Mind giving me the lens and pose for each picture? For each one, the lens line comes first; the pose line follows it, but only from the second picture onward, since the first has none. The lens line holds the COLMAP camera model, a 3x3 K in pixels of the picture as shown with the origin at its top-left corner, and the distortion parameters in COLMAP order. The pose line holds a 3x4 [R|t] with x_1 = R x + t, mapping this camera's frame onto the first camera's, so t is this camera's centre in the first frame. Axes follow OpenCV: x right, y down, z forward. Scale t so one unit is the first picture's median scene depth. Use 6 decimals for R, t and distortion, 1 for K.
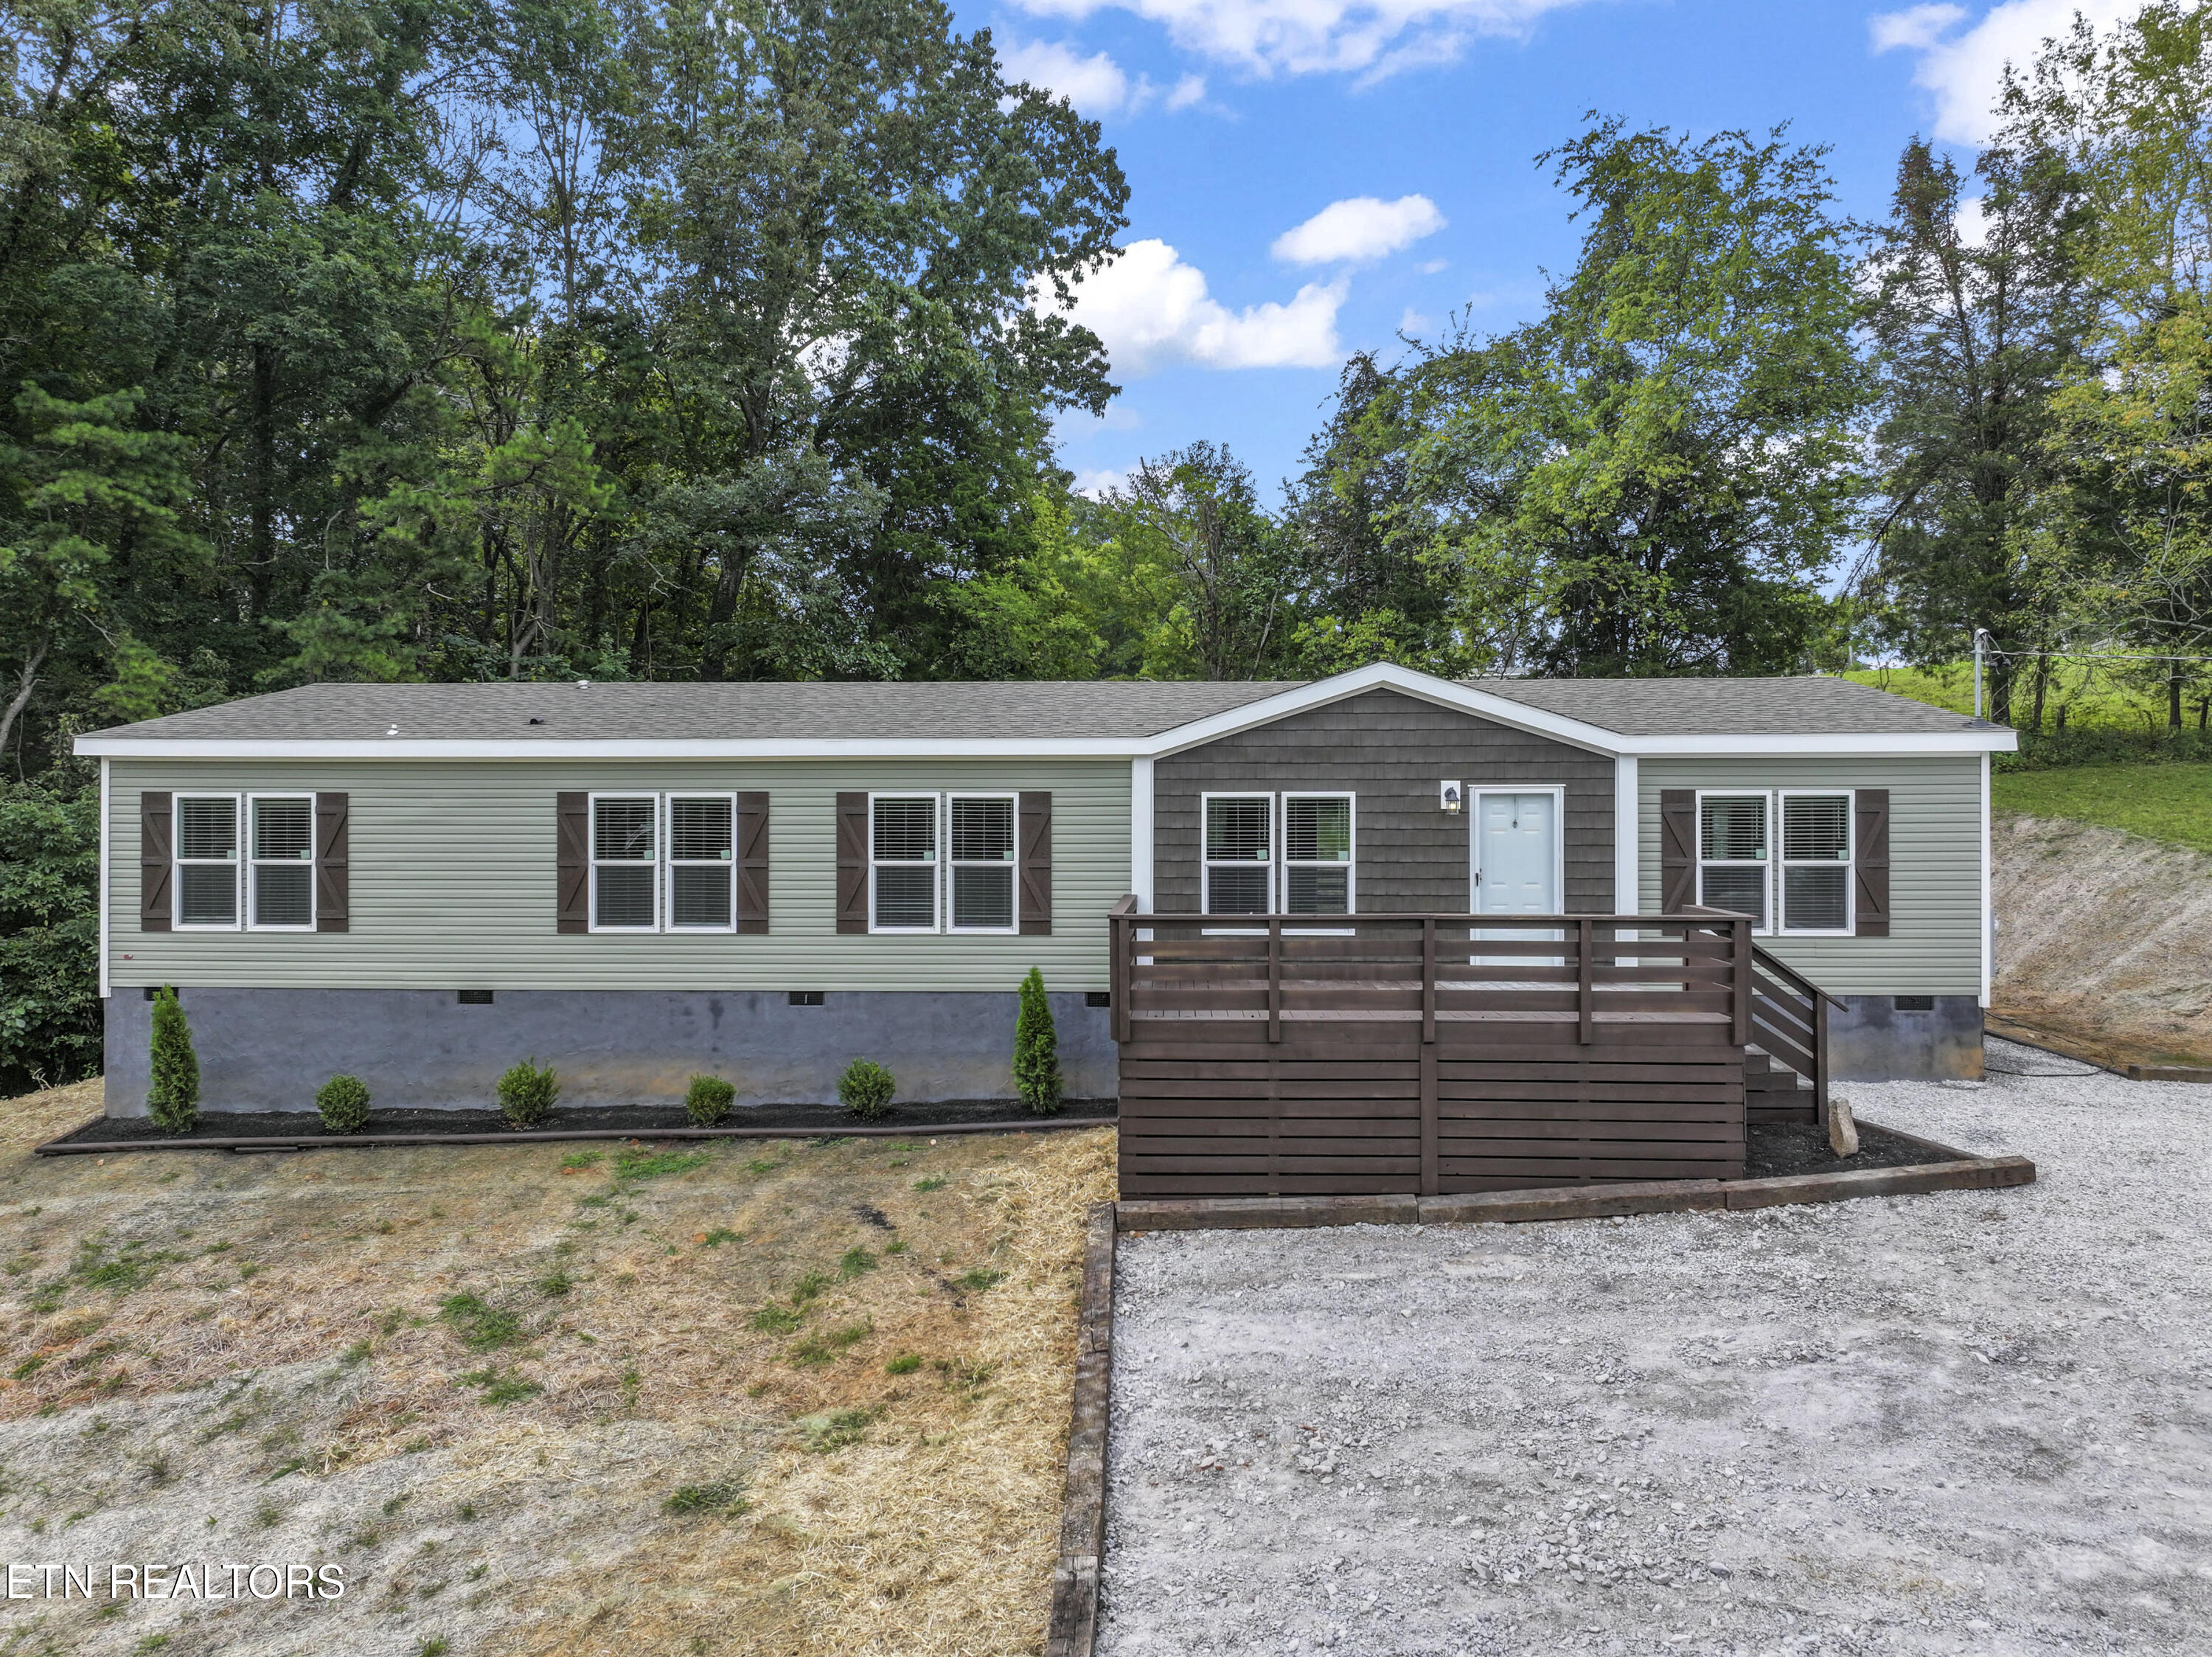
lens RADIAL K [[2035.7, 0, 1106.0], [0, 2035.7, 828.5], [0, 0, 1]] dist [0.103771, -0.000449]
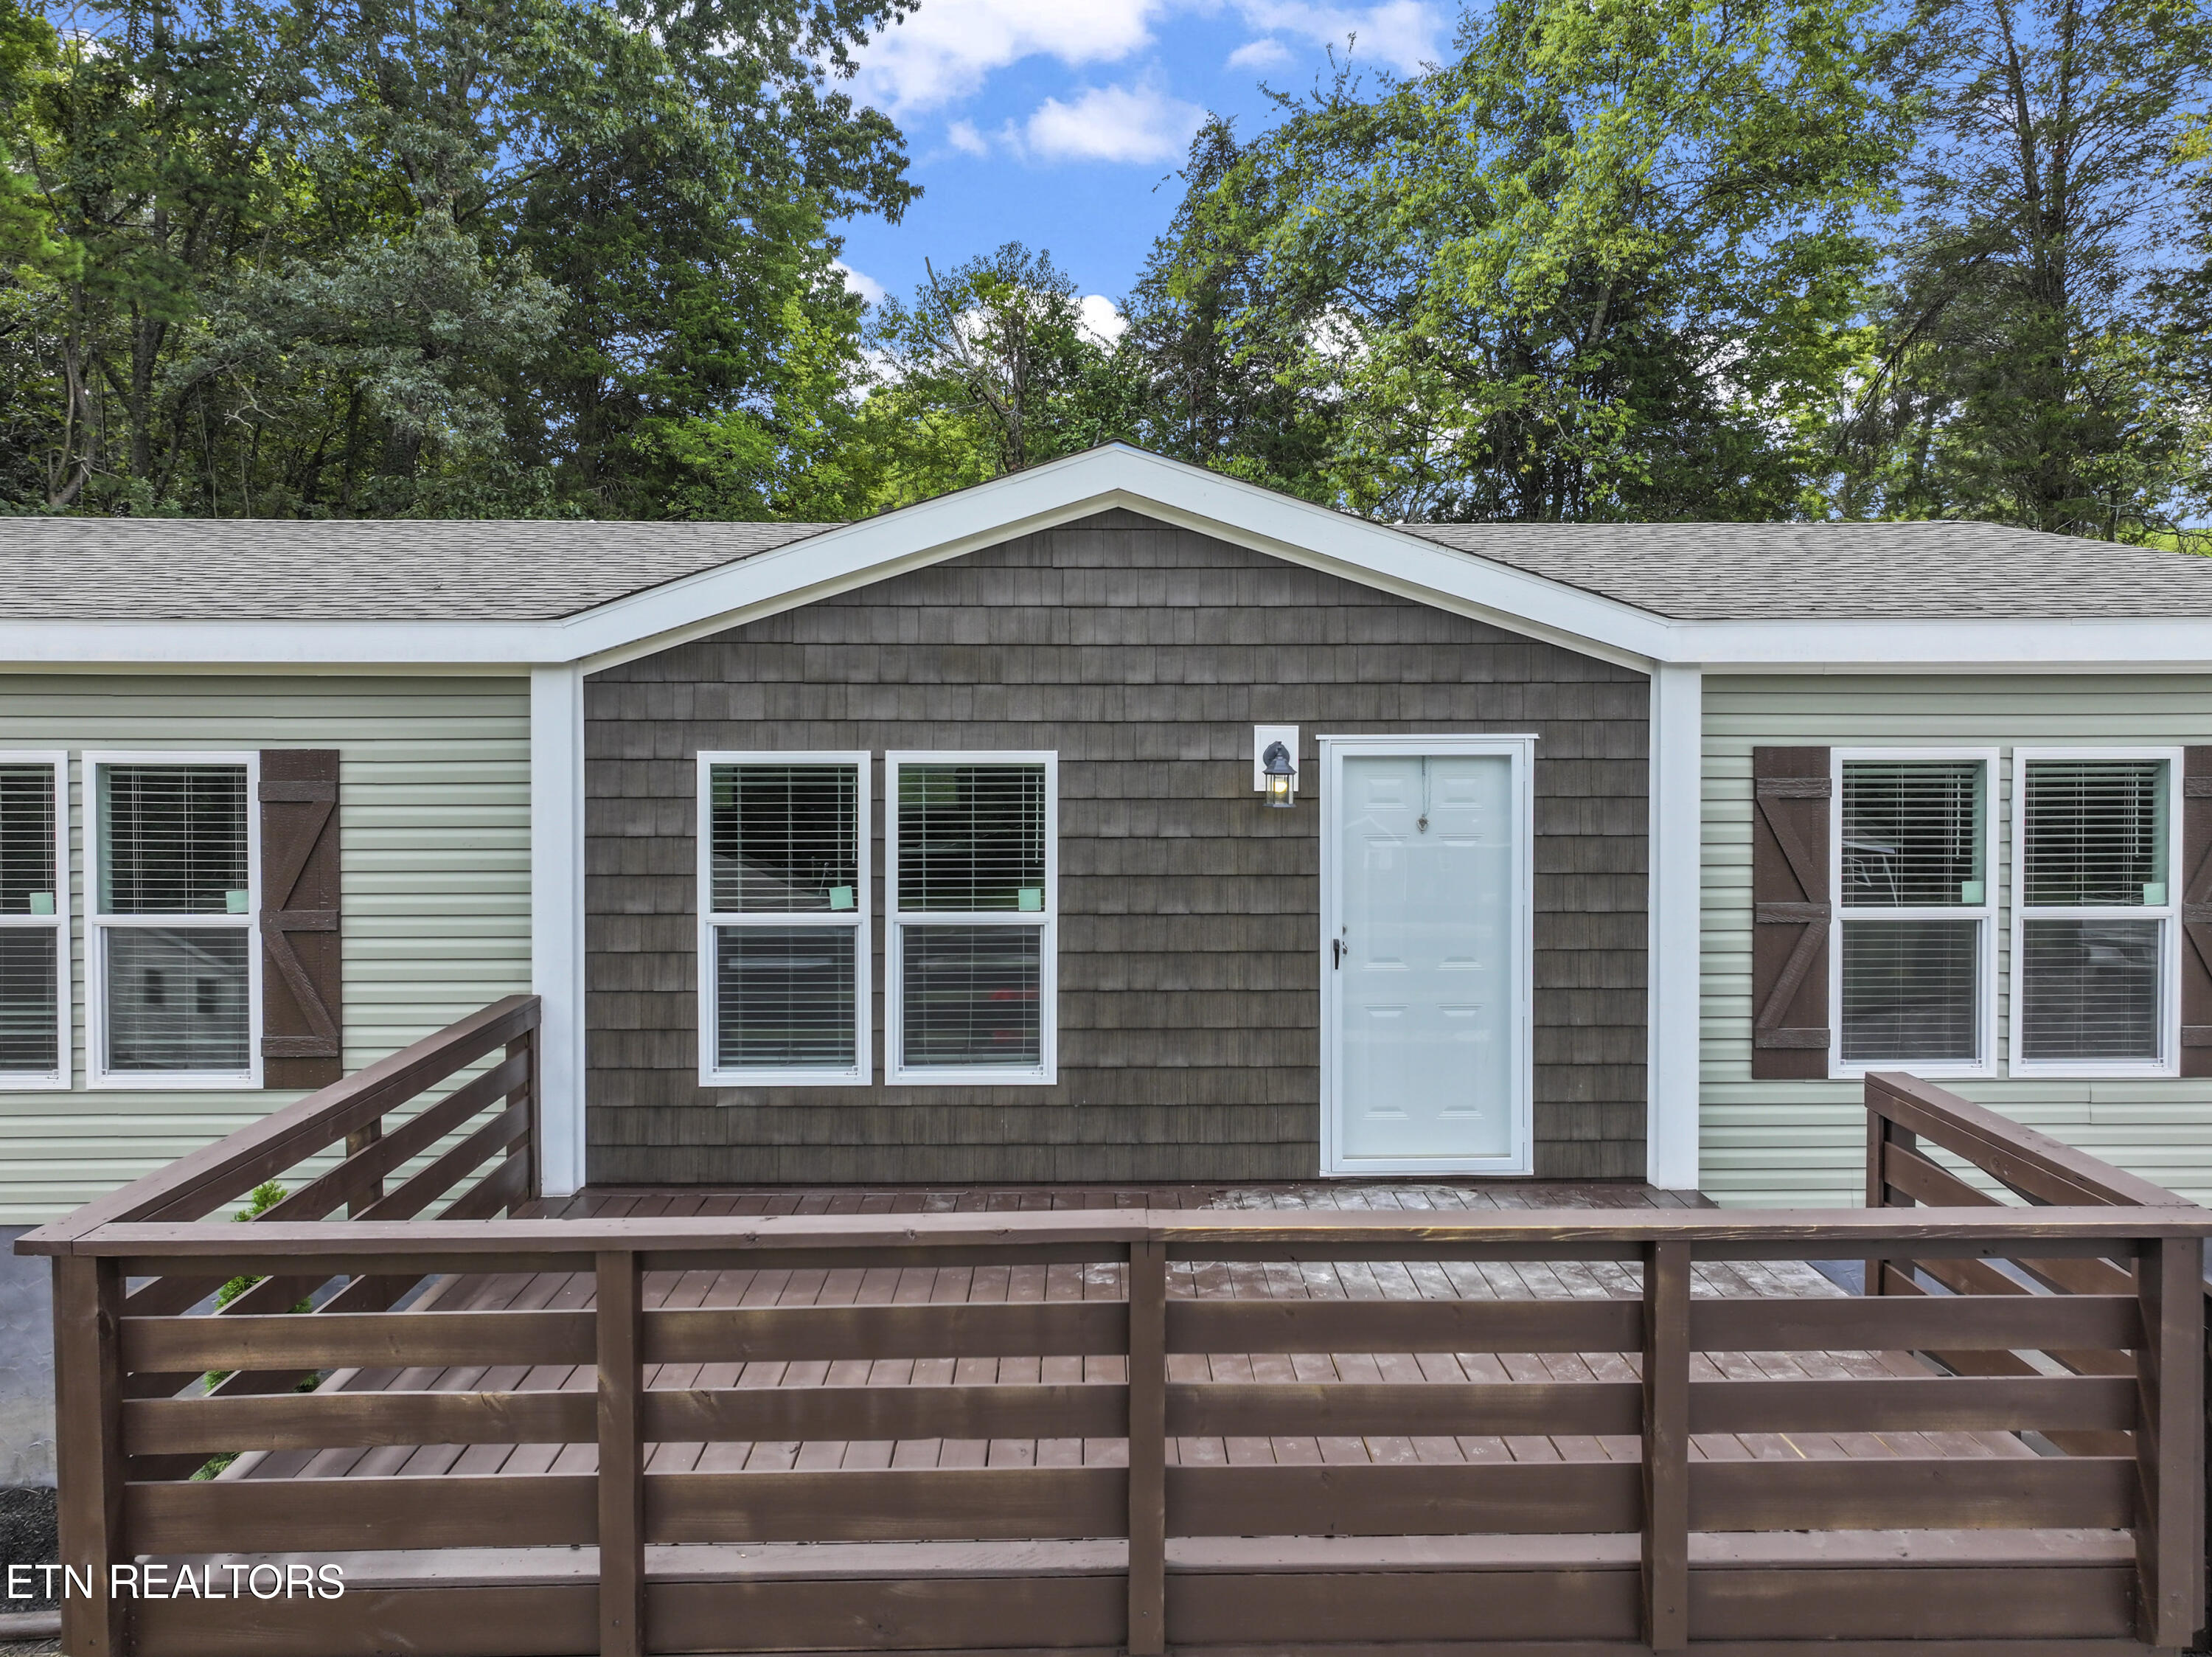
lens RADIAL K [[2282.8, 0, 1106.0], [0, 2282.8, 828.5], [0, 0, 1]] dist [0.072271, -0.002299]
pose [[0.997840, -0.002936, 0.065624, 0.100050], [0.000254, 0.999165, 0.040846, -0.021161], [-0.065689, -0.040742, 0.997008, 0.515474]]
